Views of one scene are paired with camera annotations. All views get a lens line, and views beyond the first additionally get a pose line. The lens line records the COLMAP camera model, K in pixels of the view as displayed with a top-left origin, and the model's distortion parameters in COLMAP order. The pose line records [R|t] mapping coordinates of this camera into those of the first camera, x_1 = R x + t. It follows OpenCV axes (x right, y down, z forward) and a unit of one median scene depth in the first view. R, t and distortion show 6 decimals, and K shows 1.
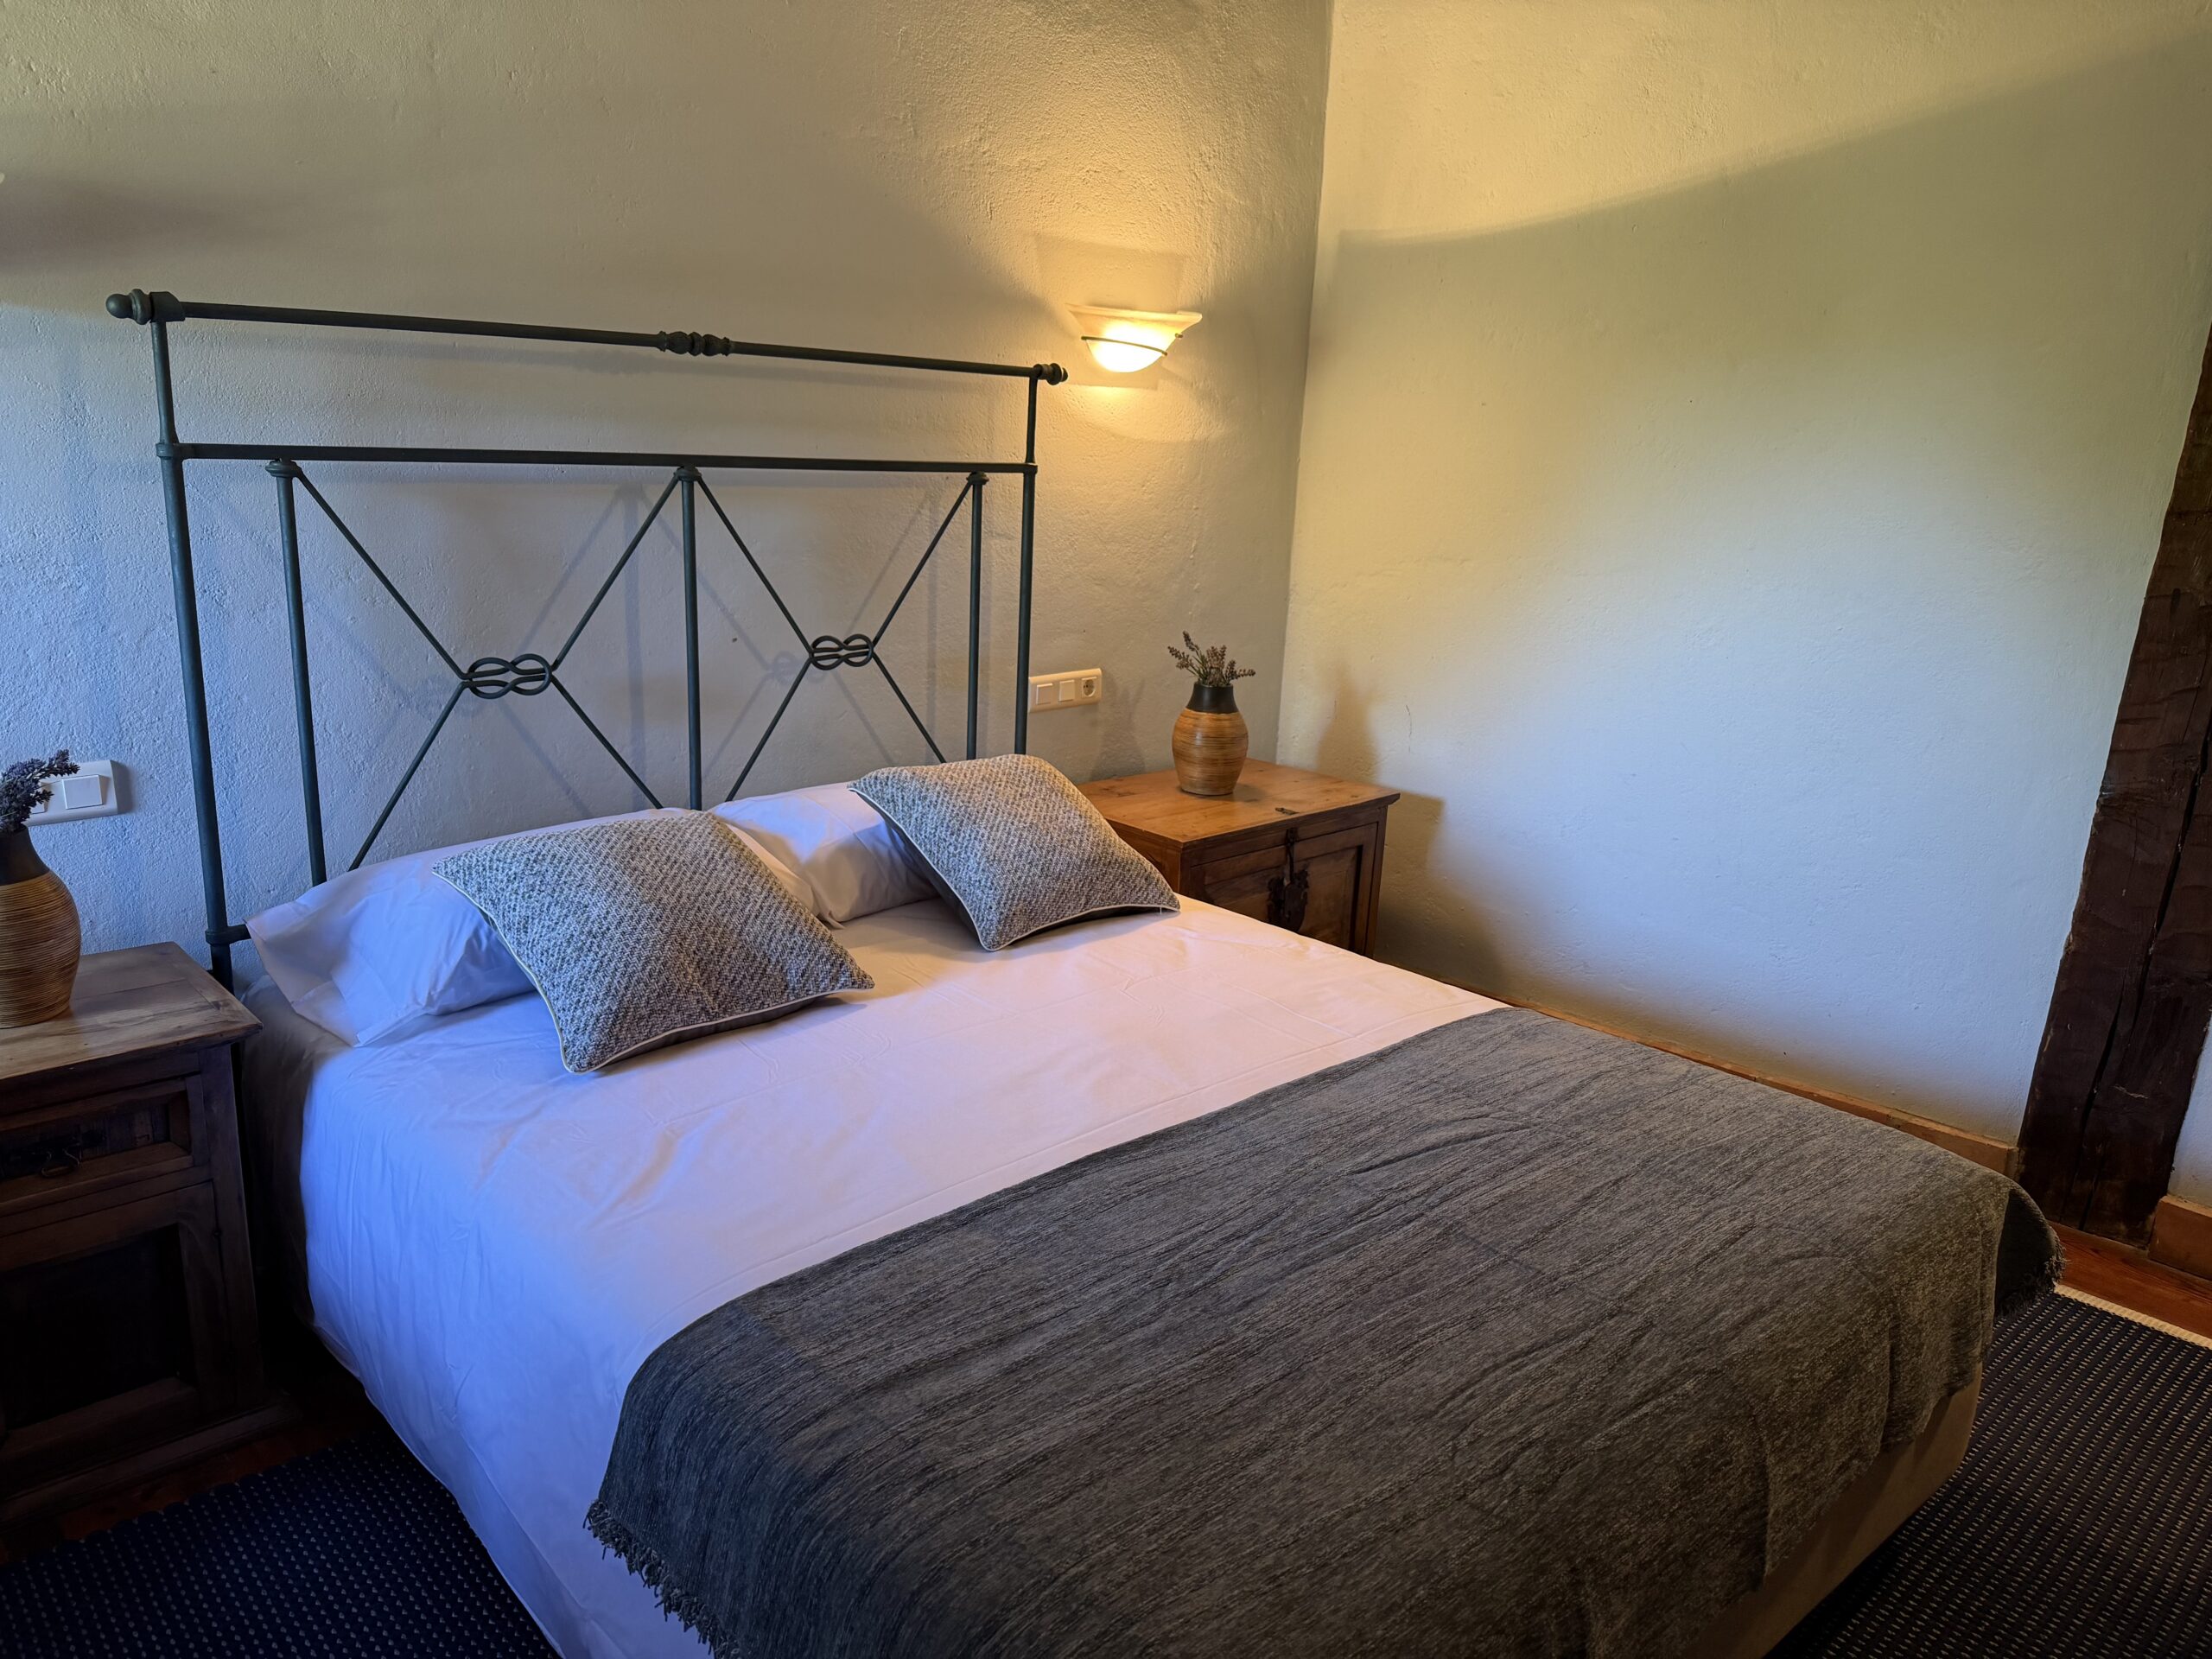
lens RADIAL K [[1560.7, 0, 1116.2], [0, 1560.7, 830.1], [0, 0, 1]] dist [0.049512, -0.050157]
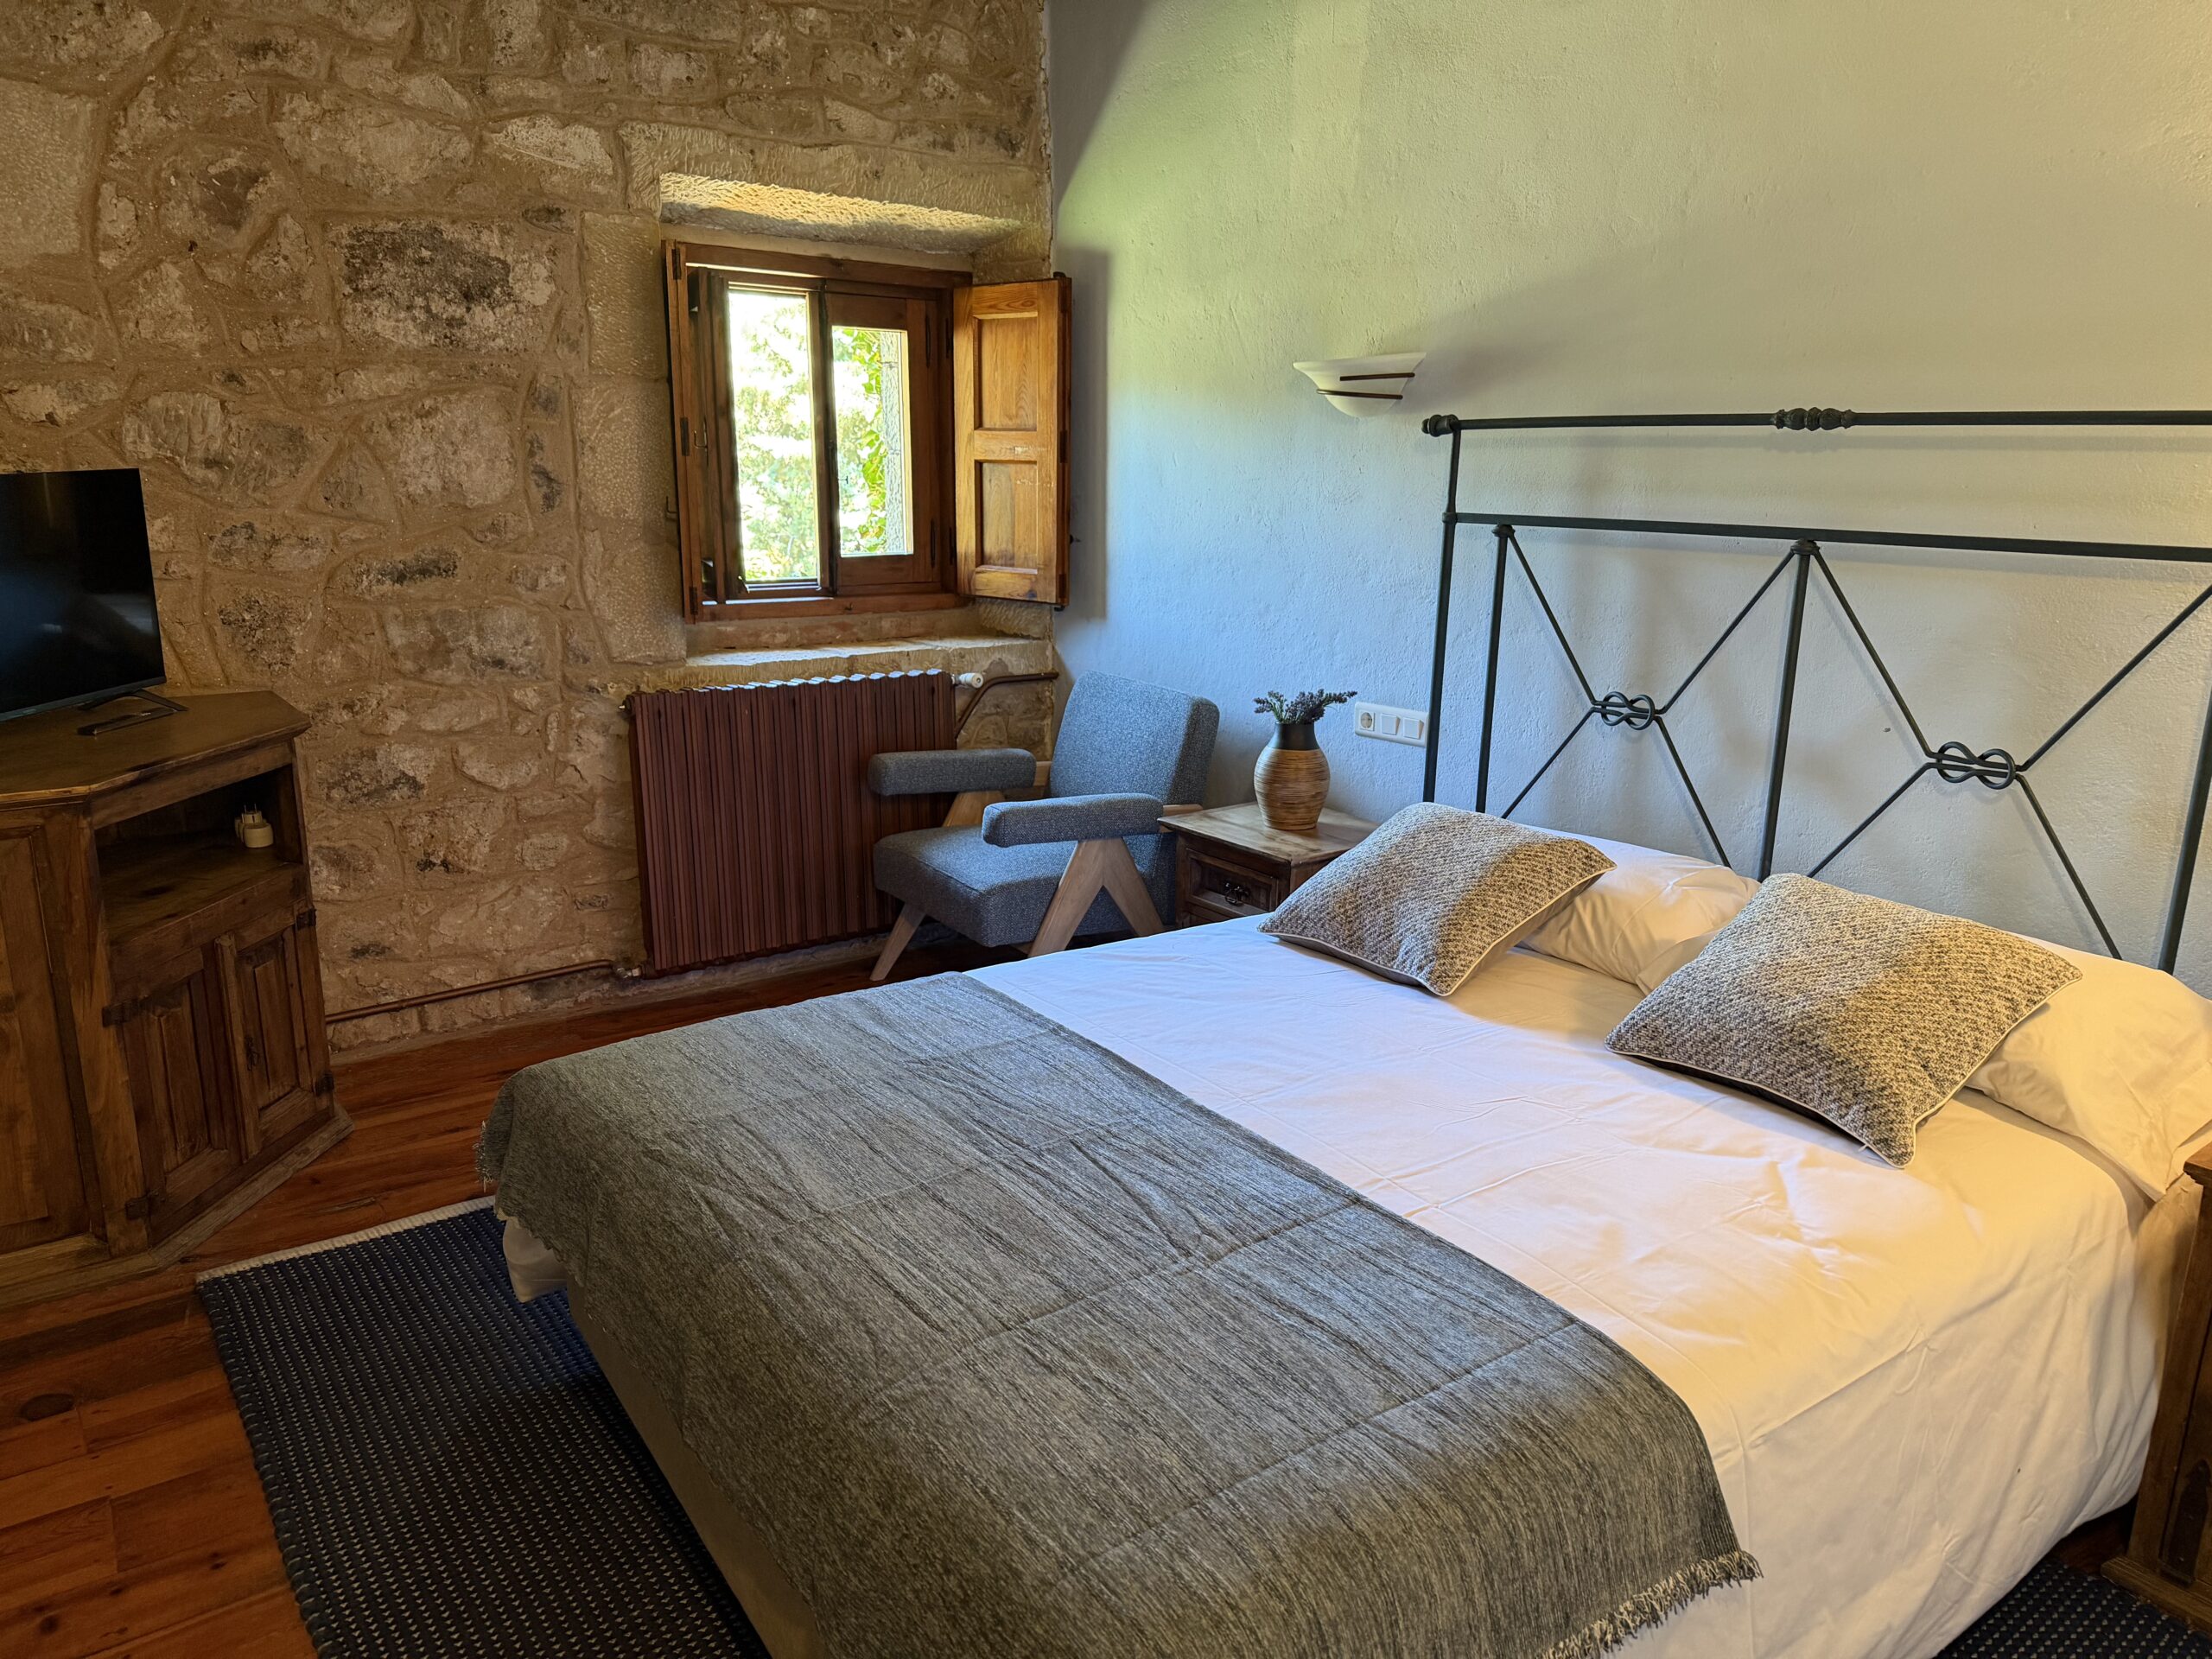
lens RADIAL K [[1560.7, 0, 1115.2], [0, 1560.7, 835.8], [0, 0, 1]] dist [0.049512, -0.050157]
pose [[-0.126964, 0.191230, -0.973299, 0.825408], [-0.273608, 0.936419, 0.219675, -0.162464], [0.953425, 0.294193, -0.066569, 0.733334]]
